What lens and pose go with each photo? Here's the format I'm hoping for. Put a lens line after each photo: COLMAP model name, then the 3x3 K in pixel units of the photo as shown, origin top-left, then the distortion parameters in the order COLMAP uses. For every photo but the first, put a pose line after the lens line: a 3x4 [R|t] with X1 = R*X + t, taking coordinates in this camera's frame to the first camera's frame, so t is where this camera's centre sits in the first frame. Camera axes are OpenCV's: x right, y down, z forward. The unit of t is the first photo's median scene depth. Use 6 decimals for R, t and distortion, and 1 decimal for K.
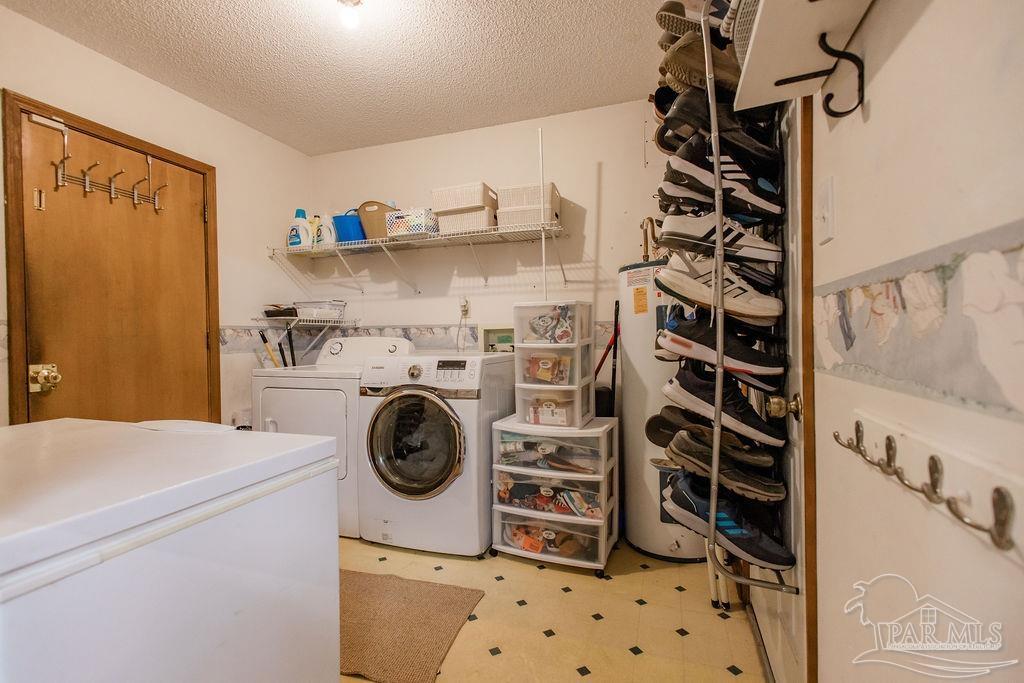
lens RADIAL K [[465.4, 0, 510.2], [0, 465.4, 343.2], [0, 0, 1]] dist [0.005974, -0.001824]
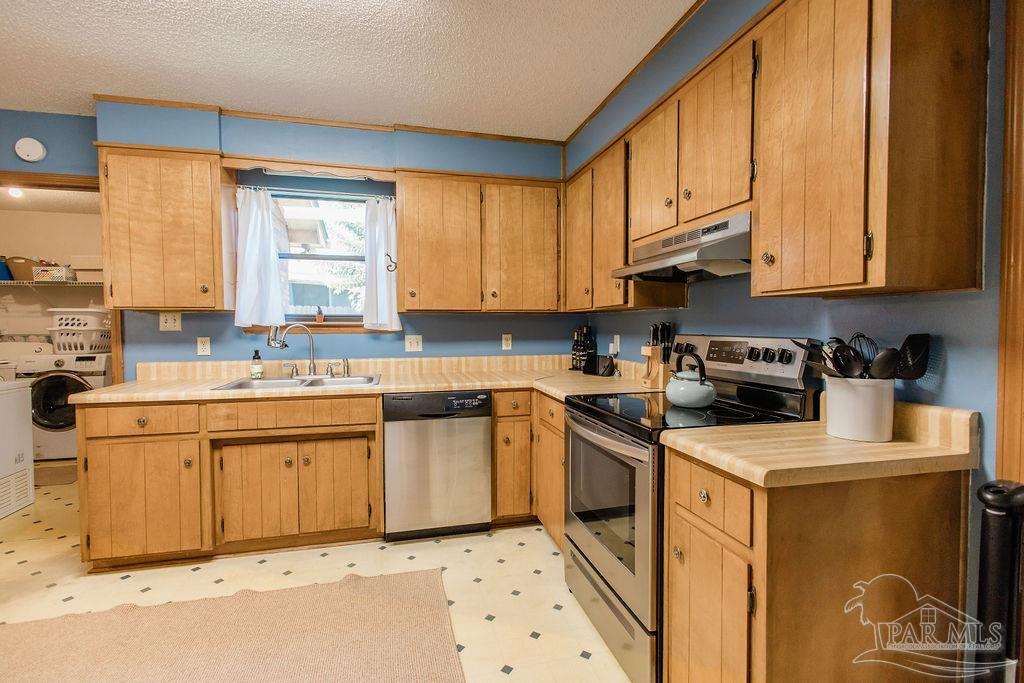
lens RADIAL K [[465.4, 0, 506.0], [0, 465.4, 339.2], [0, 0, 1]] dist [0.005974, -0.001824]
pose [[0.828239, 0.000536, 0.560375, 0.206266], [-0.008934, 0.999885, 0.012248, -0.066419], [-0.560304, -0.015151, 0.828148, -1.416576]]
